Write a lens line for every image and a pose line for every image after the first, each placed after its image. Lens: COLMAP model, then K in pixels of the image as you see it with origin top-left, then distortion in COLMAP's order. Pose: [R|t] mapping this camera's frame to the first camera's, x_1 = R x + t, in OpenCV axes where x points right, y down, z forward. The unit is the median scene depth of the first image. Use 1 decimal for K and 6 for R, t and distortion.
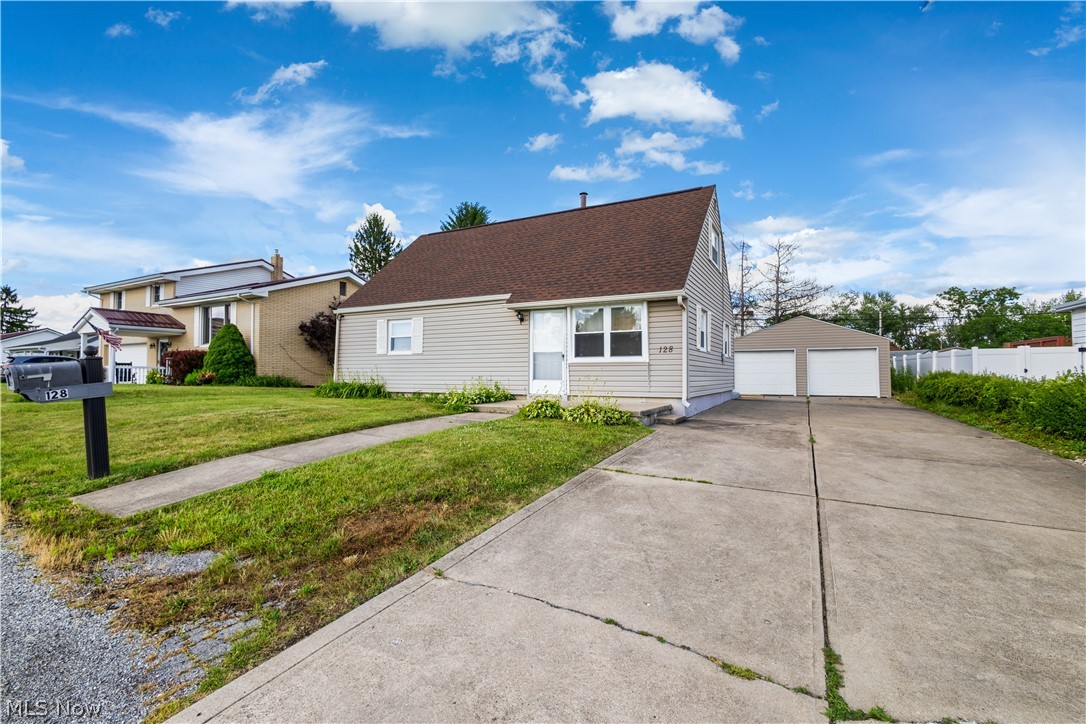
lens RADIAL K [[502.7, 0, 544.2], [0, 502.7, 378.4], [0, 0, 1]] dist [0.013082, -0.000663]
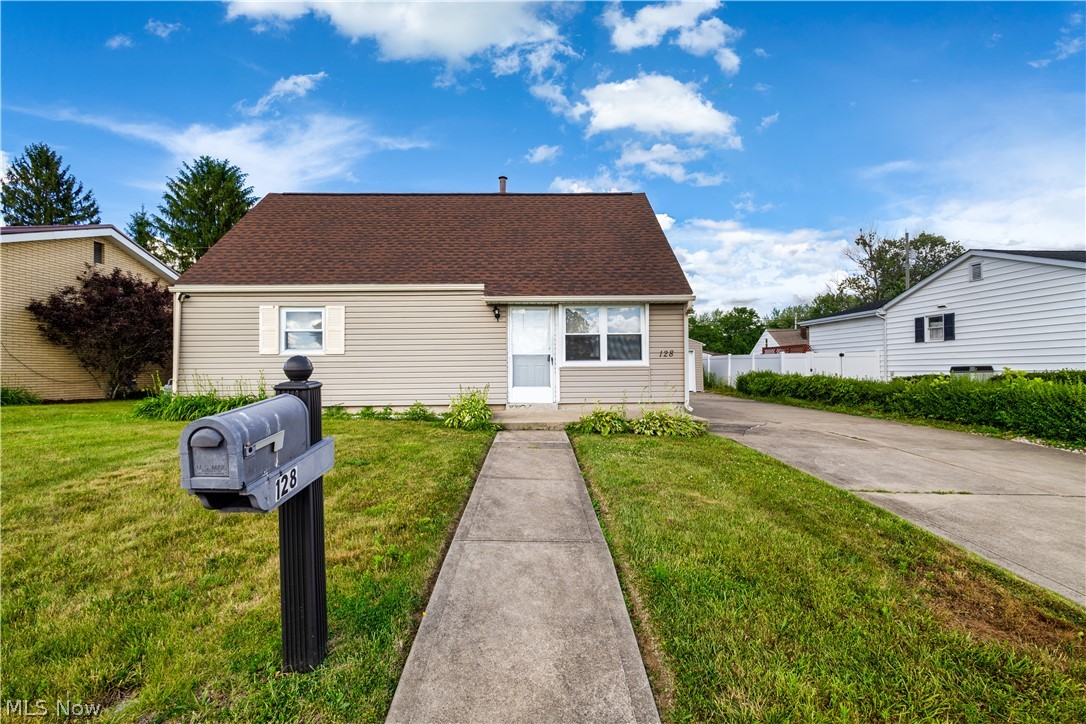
lens RADIAL K [[502.7, 0, 544.2], [0, 502.7, 378.4], [0, 0, 1]] dist [0.013082, -0.000663]
pose [[0.872823, -0.015871, 0.487778, -0.391548], [0.012797, 0.999872, 0.009634, -0.018995], [-0.487868, -0.002166, 0.872915, 0.224877]]
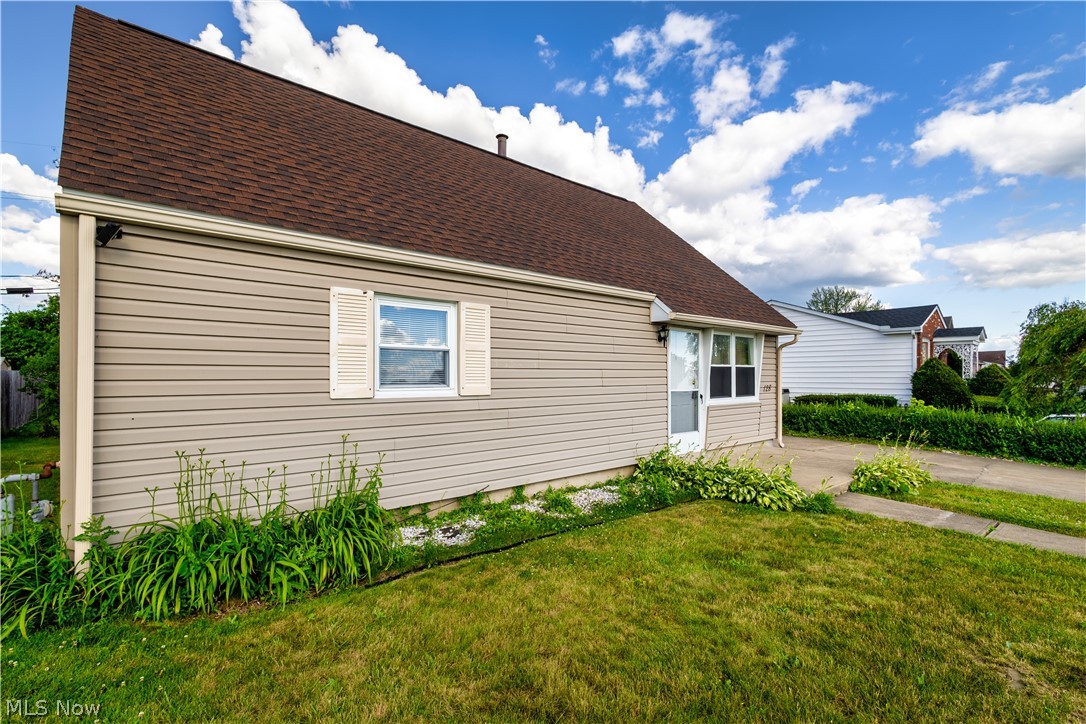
lens RADIAL K [[528.8, 0, 566.1], [0, 528.8, 374.8], [0, 0, 1]] dist [-0.001238, -0.000292]
pose [[0.320819, -0.000574, 0.947140, -0.699034], [0.002556, 0.999997, -0.000259, -0.073104], [-0.947137, 0.002504, 0.320819, 0.906359]]
